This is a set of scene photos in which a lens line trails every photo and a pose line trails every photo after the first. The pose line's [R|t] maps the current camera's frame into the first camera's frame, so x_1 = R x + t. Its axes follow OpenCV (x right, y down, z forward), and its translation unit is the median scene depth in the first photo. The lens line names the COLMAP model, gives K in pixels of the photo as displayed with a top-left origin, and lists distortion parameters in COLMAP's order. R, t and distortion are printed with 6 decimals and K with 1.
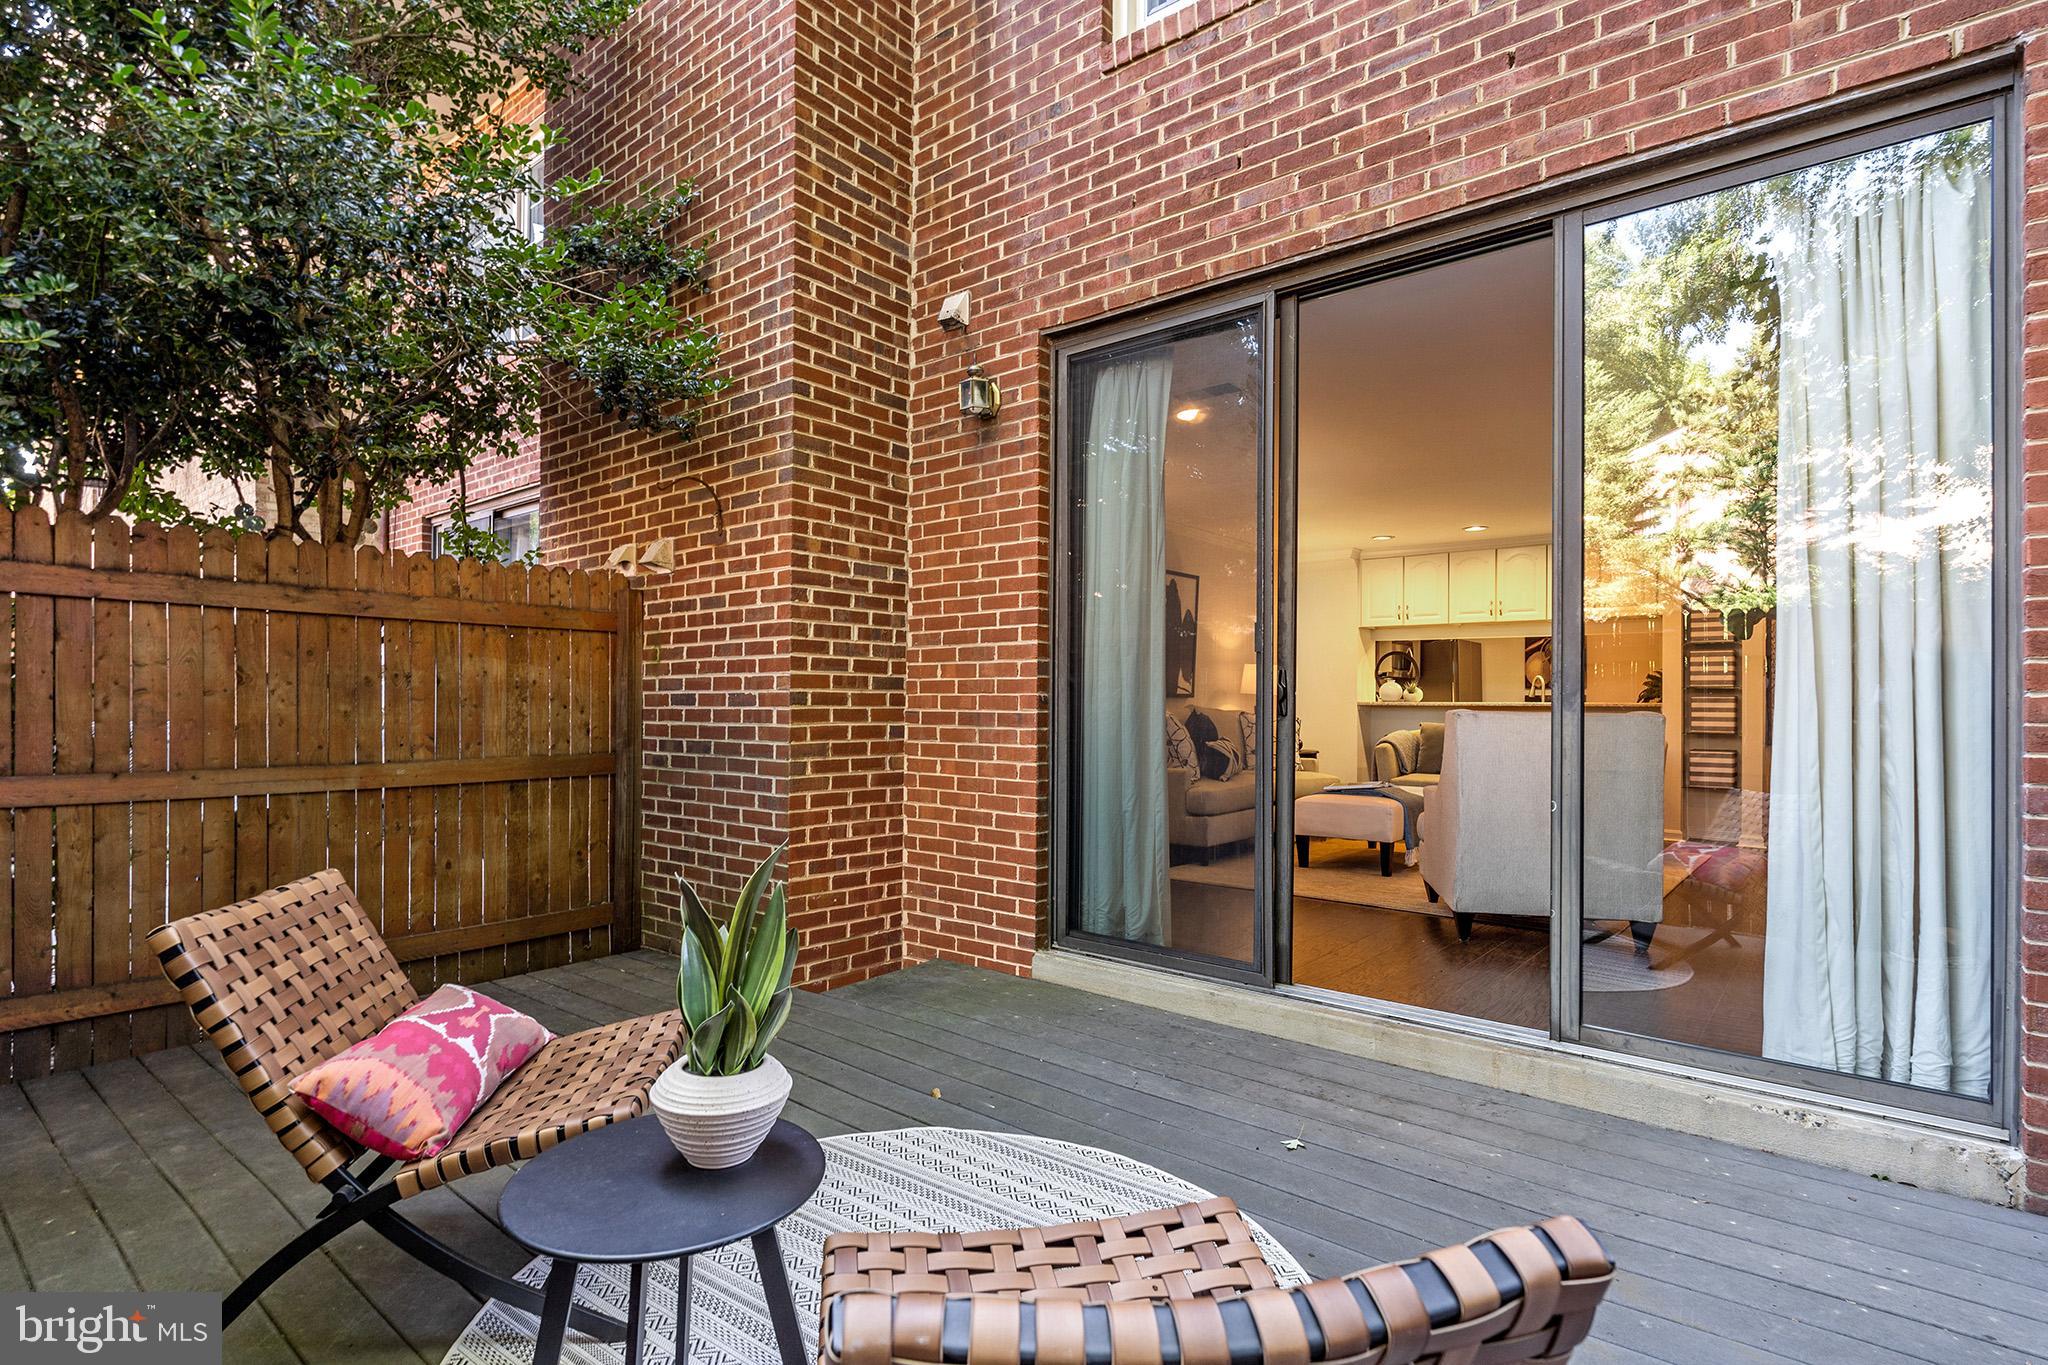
lens RADIAL K [[987.2, 0, 1045.2], [0, 987.2, 693.3], [0, 0, 1]] dist [-0.000094, 0.000550]
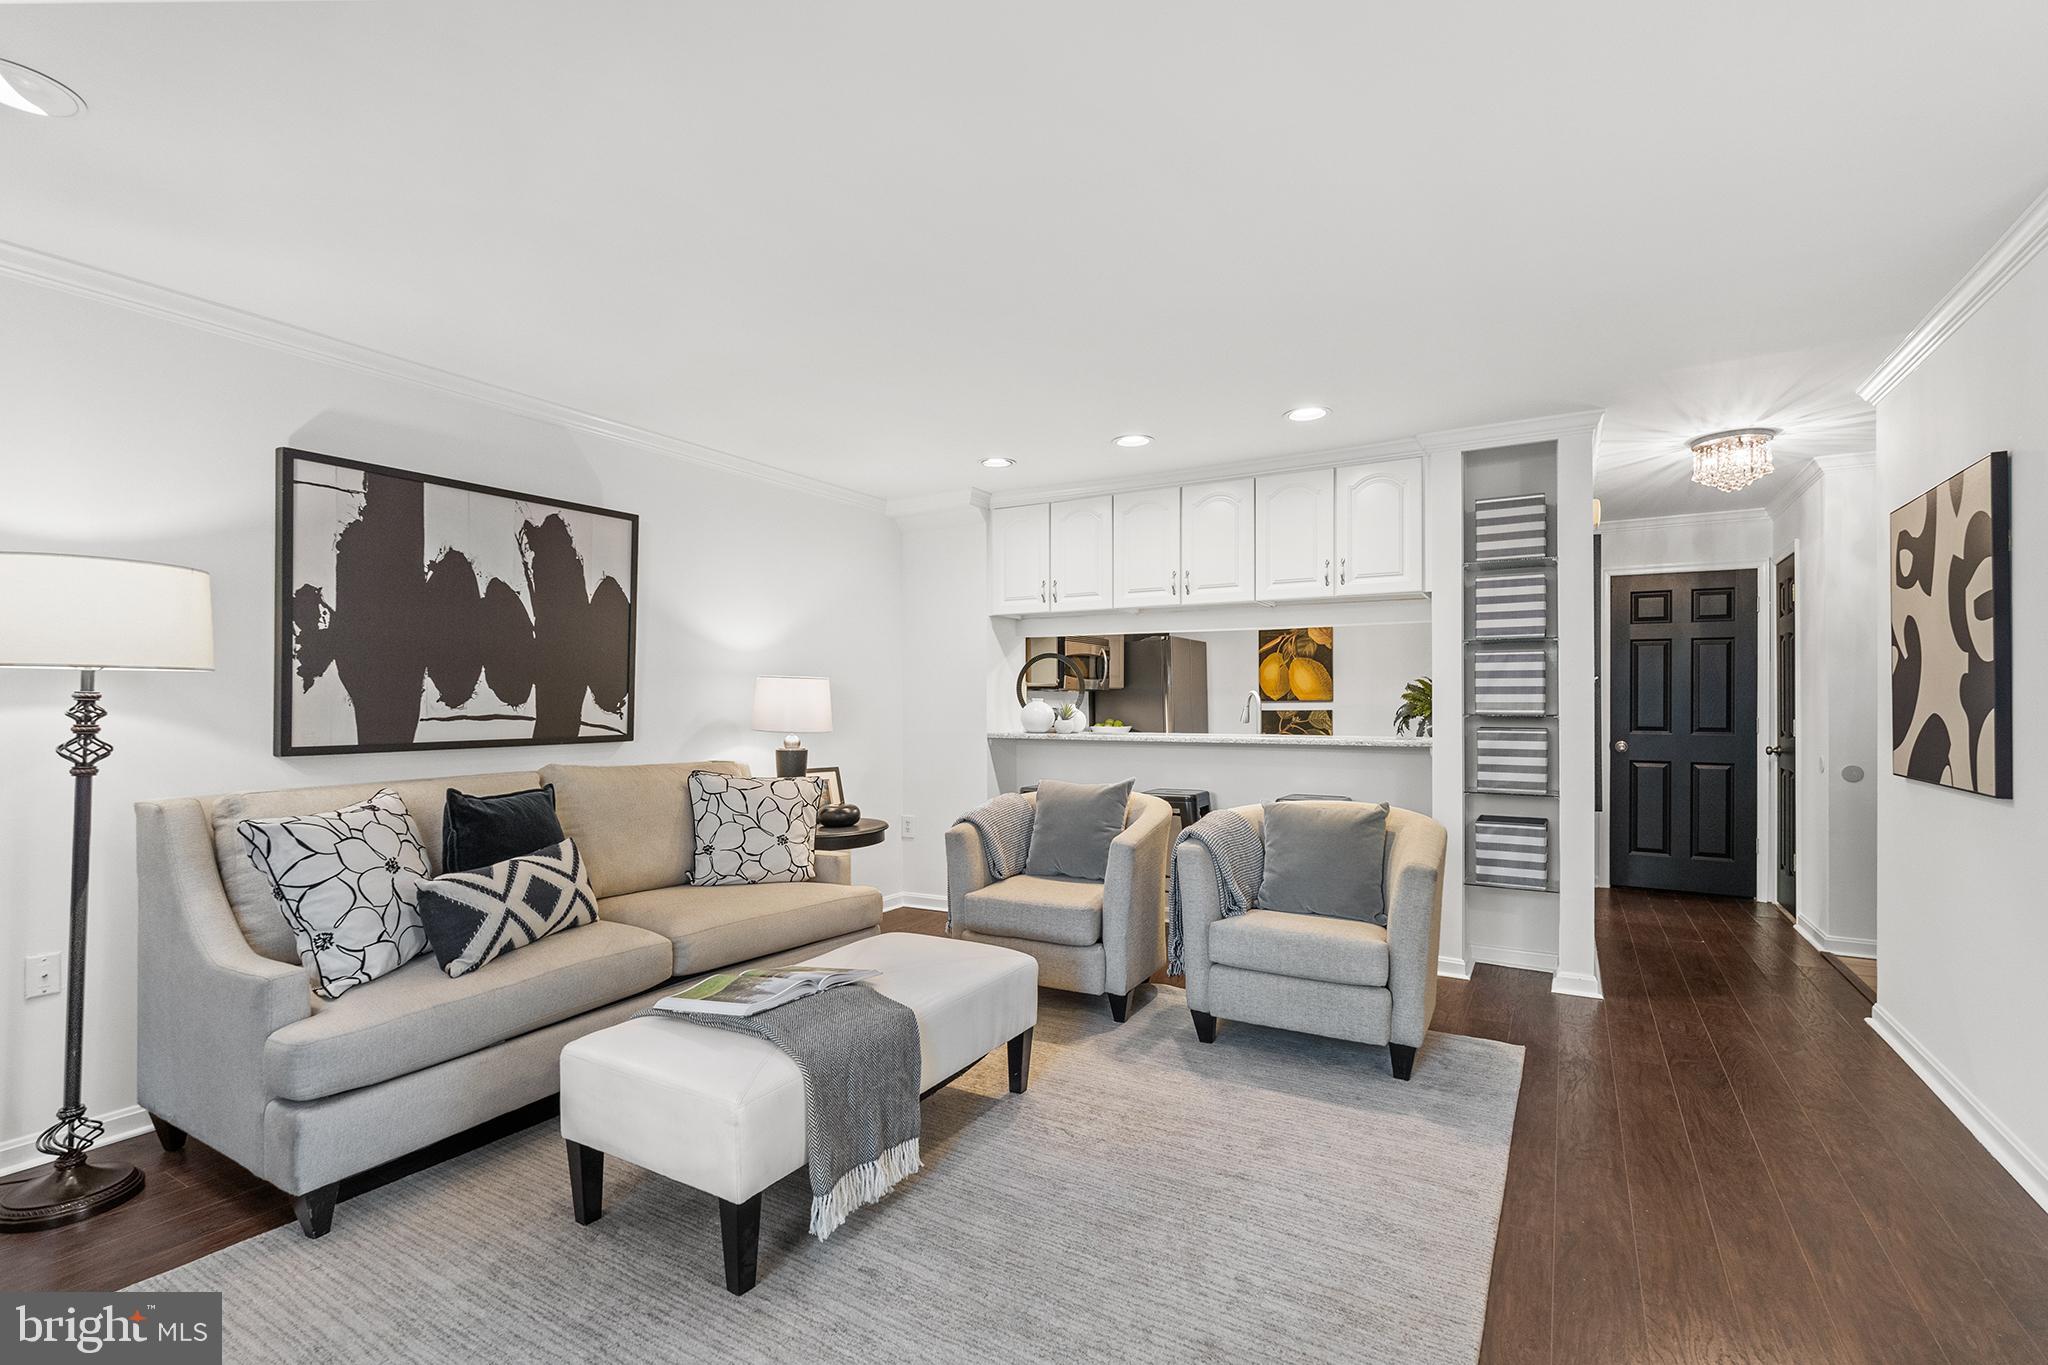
lens RADIAL K [[917.7, 0, 1021.4], [0, 917.7, 698.4], [0, 0, 1]] dist [-0.004009, -0.000299]
pose [[0.988662, -0.008865, 0.149896, 0.547622], [0.007507, 0.999925, 0.009625, -0.041389], [-0.149970, -0.008391, 0.988655, 0.902092]]
